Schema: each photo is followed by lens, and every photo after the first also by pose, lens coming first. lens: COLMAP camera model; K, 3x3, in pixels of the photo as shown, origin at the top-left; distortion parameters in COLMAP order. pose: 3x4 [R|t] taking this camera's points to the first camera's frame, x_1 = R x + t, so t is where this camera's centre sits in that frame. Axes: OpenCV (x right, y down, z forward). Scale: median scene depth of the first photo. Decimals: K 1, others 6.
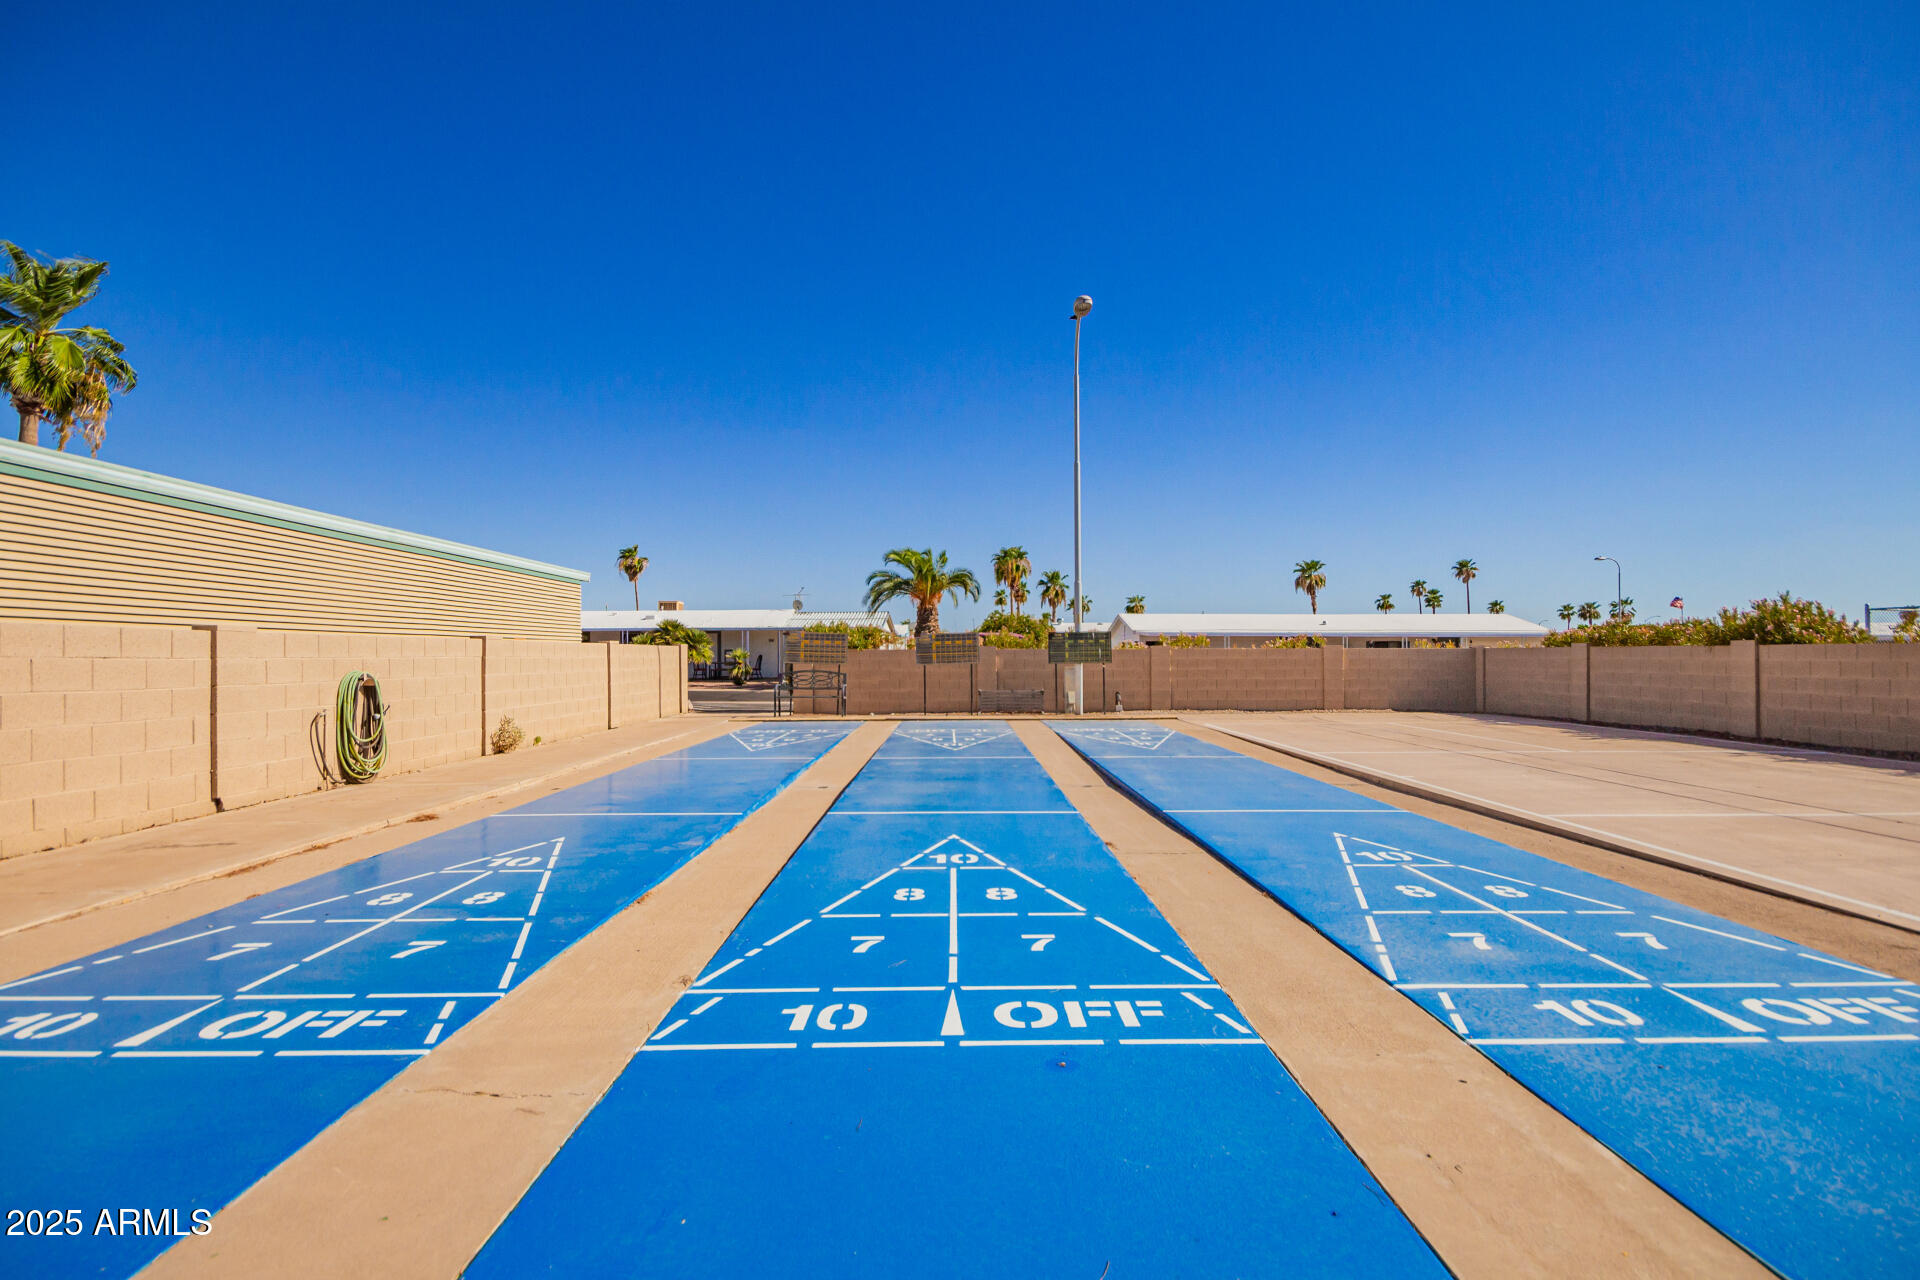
lens RADIAL K [[932.5, 0, 960.0], [0, 932.5, 640.0], [0, 0, 1]] dist [0.001378, 0.000613]
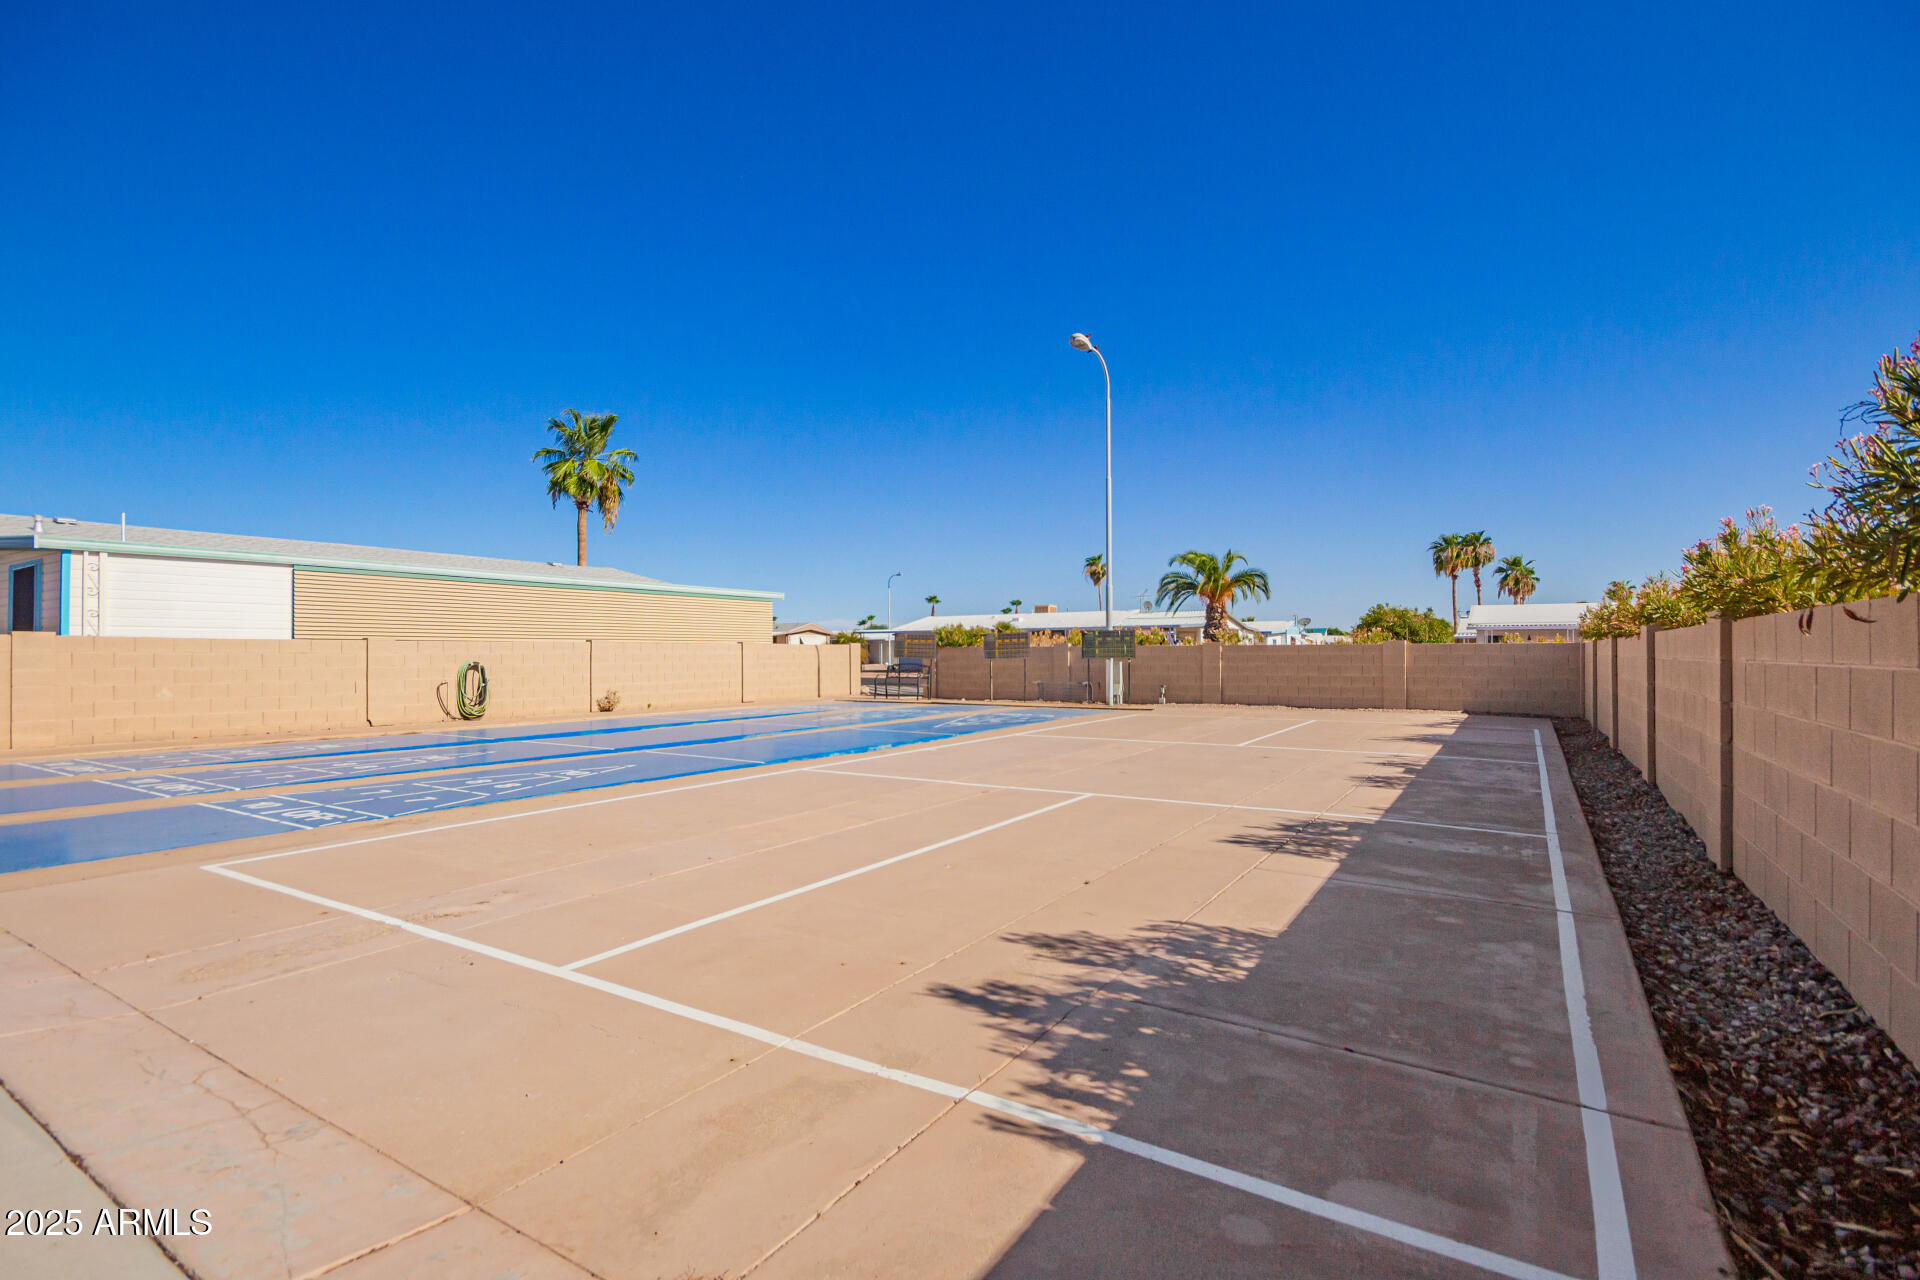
lens RADIAL K [[890.9, 0, 967.8], [0, 890.9, 654.1], [0, 0, 1]] dist [-0.000510, 0.000415]
pose [[0.848023, 0.001255, -0.529958, 0.509976], [0.009201, 0.999812, 0.017089, -0.000461], [0.529880, -0.019368, 0.847851, 0.005009]]
